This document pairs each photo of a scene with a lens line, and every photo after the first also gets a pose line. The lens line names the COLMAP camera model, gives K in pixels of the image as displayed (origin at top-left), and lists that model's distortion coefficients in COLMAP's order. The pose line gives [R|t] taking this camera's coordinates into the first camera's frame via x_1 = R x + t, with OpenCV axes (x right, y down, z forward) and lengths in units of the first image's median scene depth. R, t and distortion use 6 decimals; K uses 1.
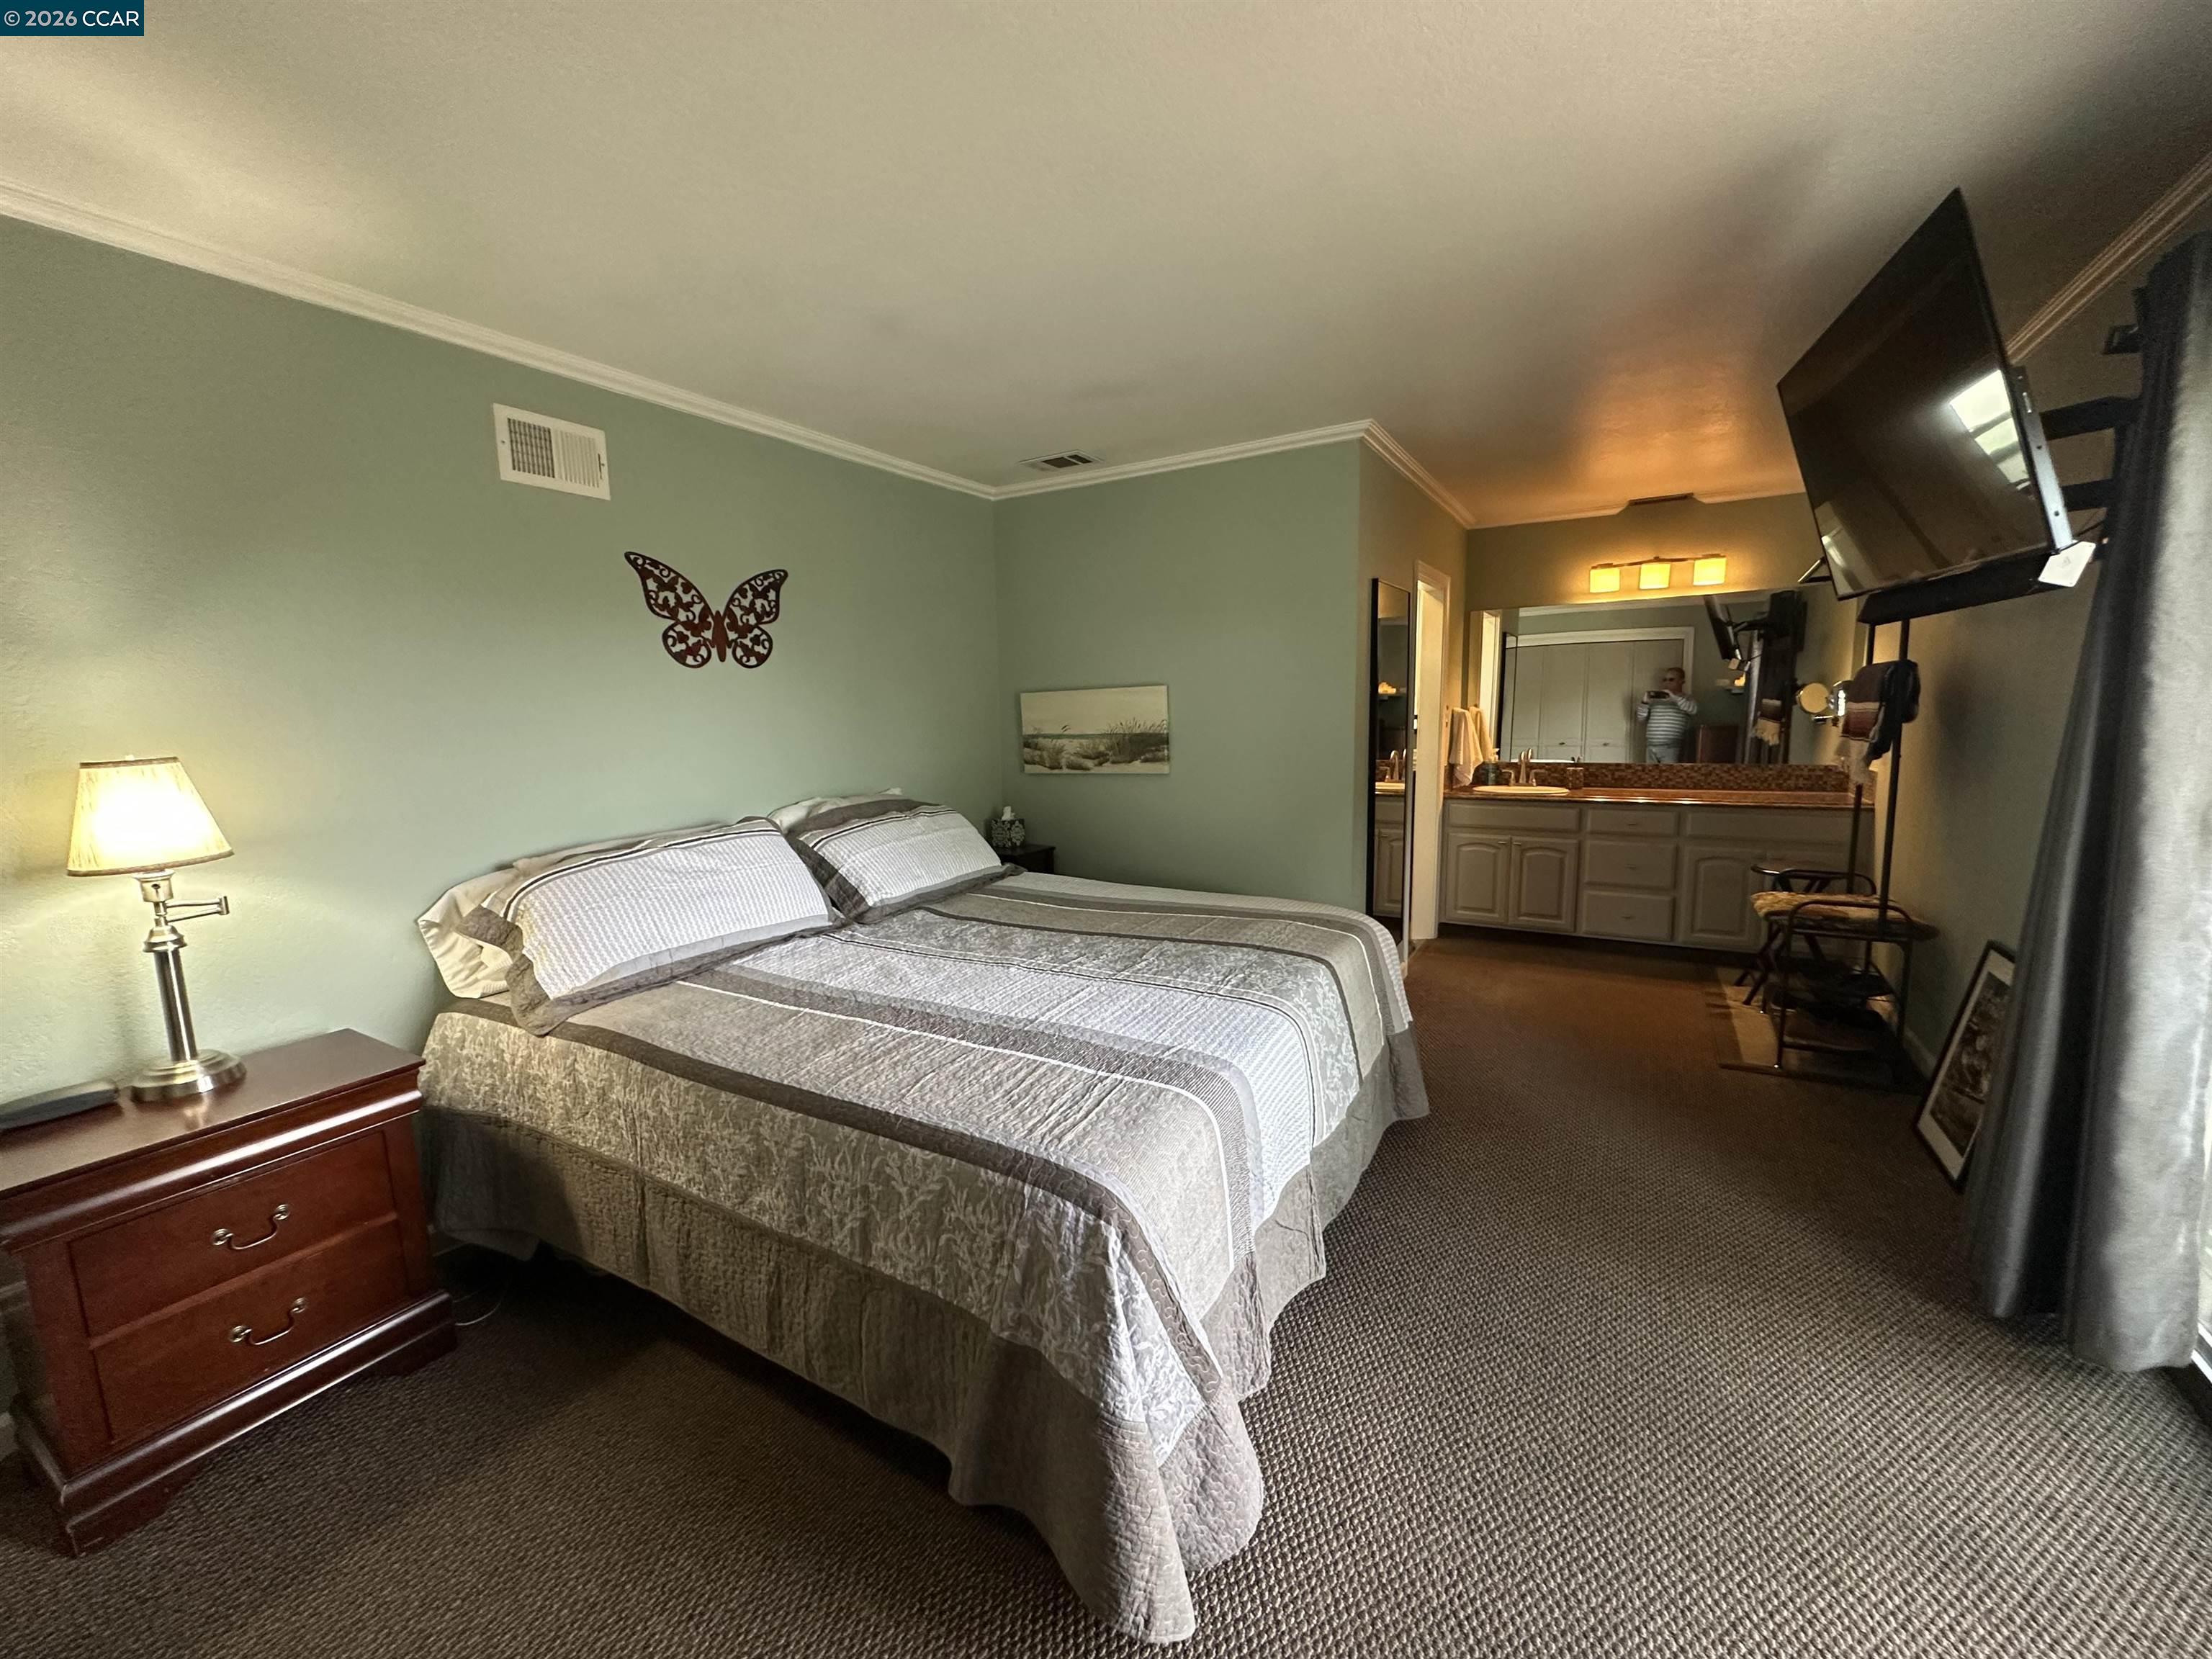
lens RADIAL K [[878.7, 0, 1107.3], [0, 878.7, 829.9], [0, 0, 1]] dist [-0.002101, -0.000242]
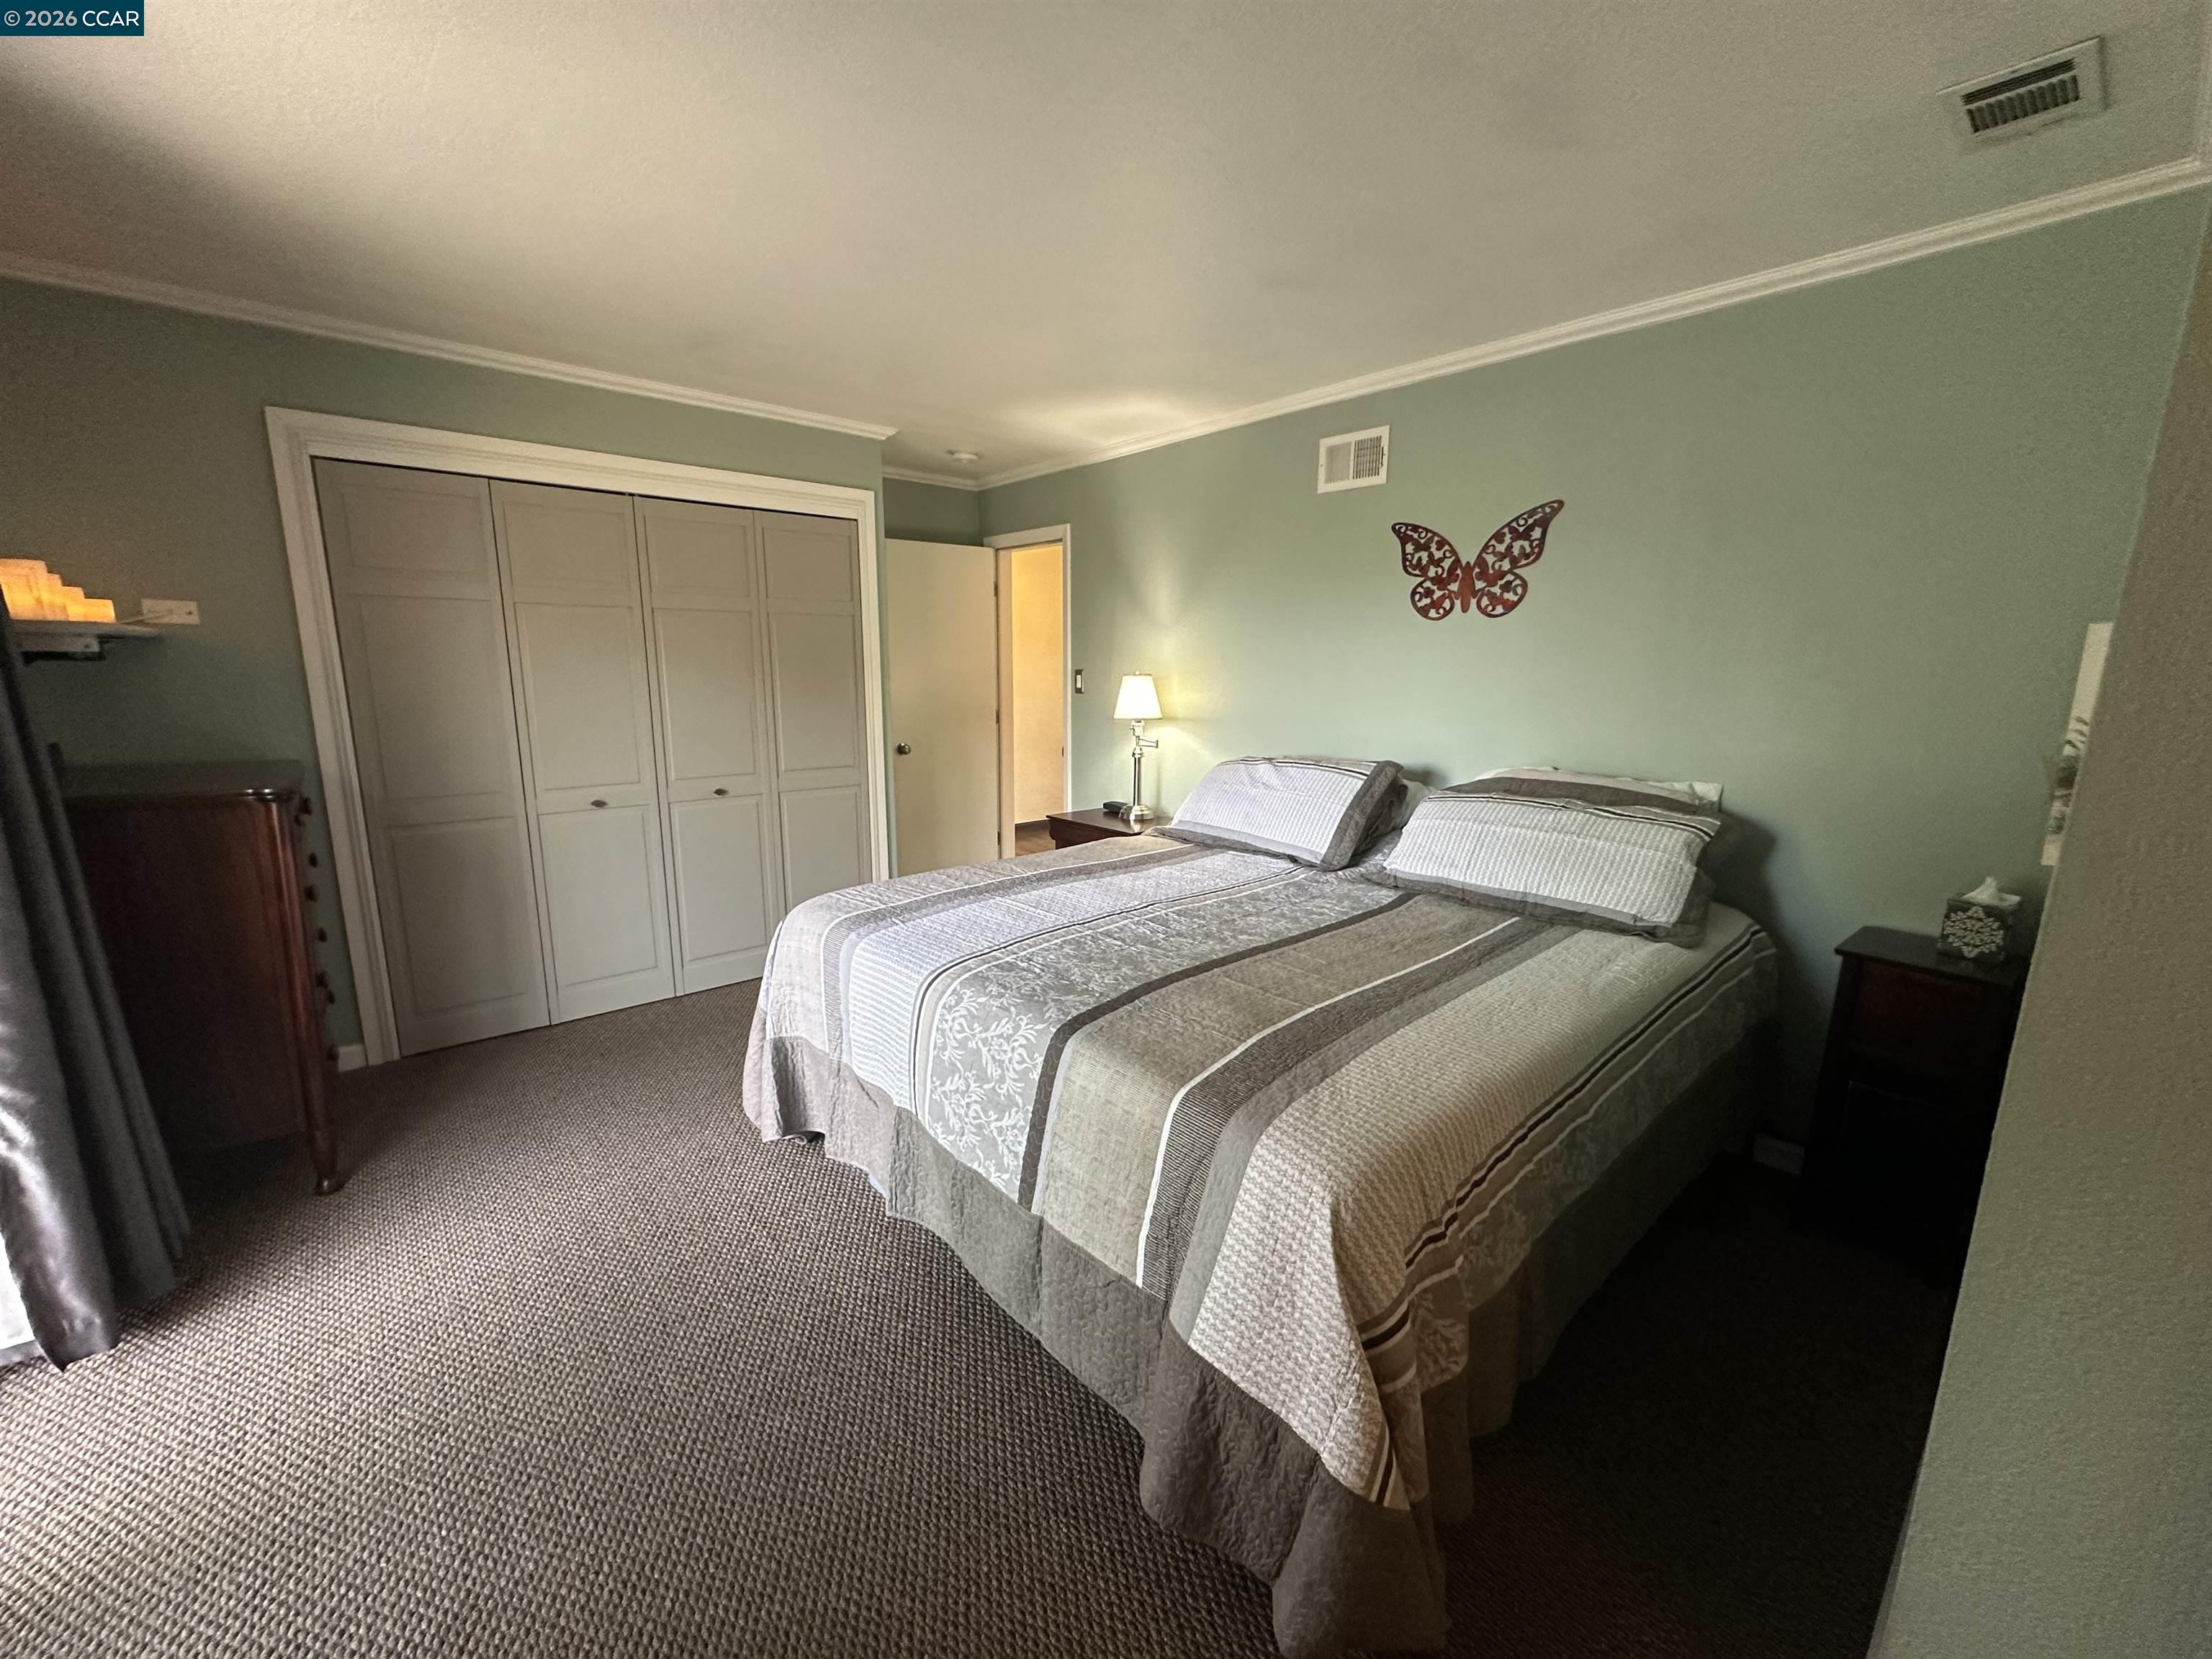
lens RADIAL K [[878.7, 0, 1100.7], [0, 878.7, 830.8], [0, 0, 1]] dist [-0.002101, -0.000242]
pose [[-0.310686, 0.202184, -0.928760, 0.721531], [-0.137425, 0.957294, 0.254367, -0.159183], [0.940525, 0.206663, -0.269633, 0.983430]]
